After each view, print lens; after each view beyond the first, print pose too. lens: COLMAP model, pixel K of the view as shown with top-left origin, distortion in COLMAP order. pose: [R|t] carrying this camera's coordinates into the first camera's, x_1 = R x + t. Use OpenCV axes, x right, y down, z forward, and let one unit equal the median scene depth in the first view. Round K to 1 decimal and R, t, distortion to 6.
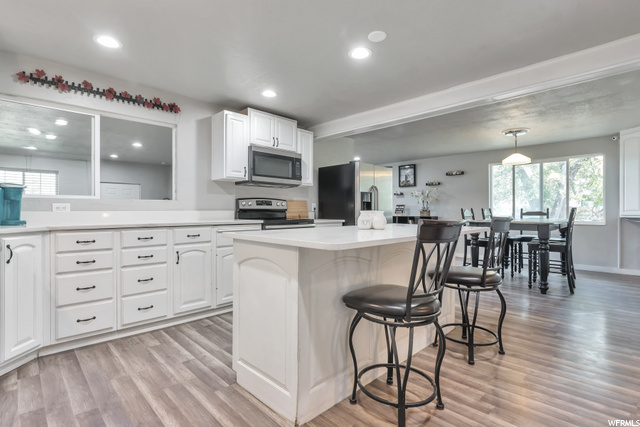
lens RADIAL K [[313.3, 0, 321.0], [0, 313.3, 210.5], [0, 0, 1]] dist [-0.012607, -0.000066]
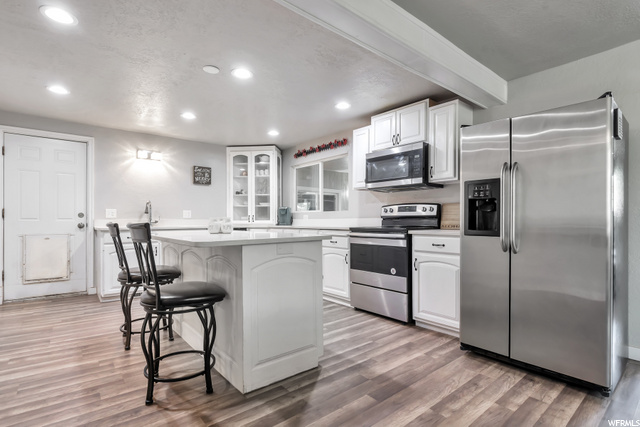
lens RADIAL K [[313.3, 0, 317.9], [0, 313.3, 220.3], [0, 0, 1]] dist [-0.012607, -0.000066]
pose [[-0.081240, -0.000957, -0.996694, 1.163399], [0.006772, 0.999976, -0.001512, 0.014168], [0.996672, -0.006873, -0.081232, 1.315479]]
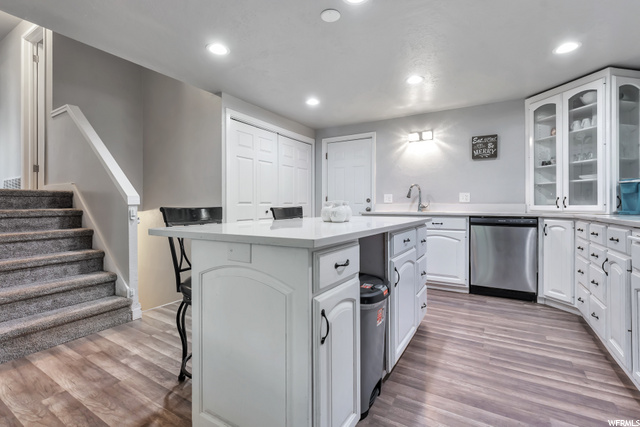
lens RADIAL K [[296.9, 0, 325.4], [0, 296.9, 208.8], [0, 0, 1]] dist [0.011840, -0.001020]
pose [[-0.963836, 0.002657, -0.266483, 0.381788], [0.000104, 0.999954, 0.009592, 0.011160], [0.266496, 0.009218, -0.963792, 1.640666]]
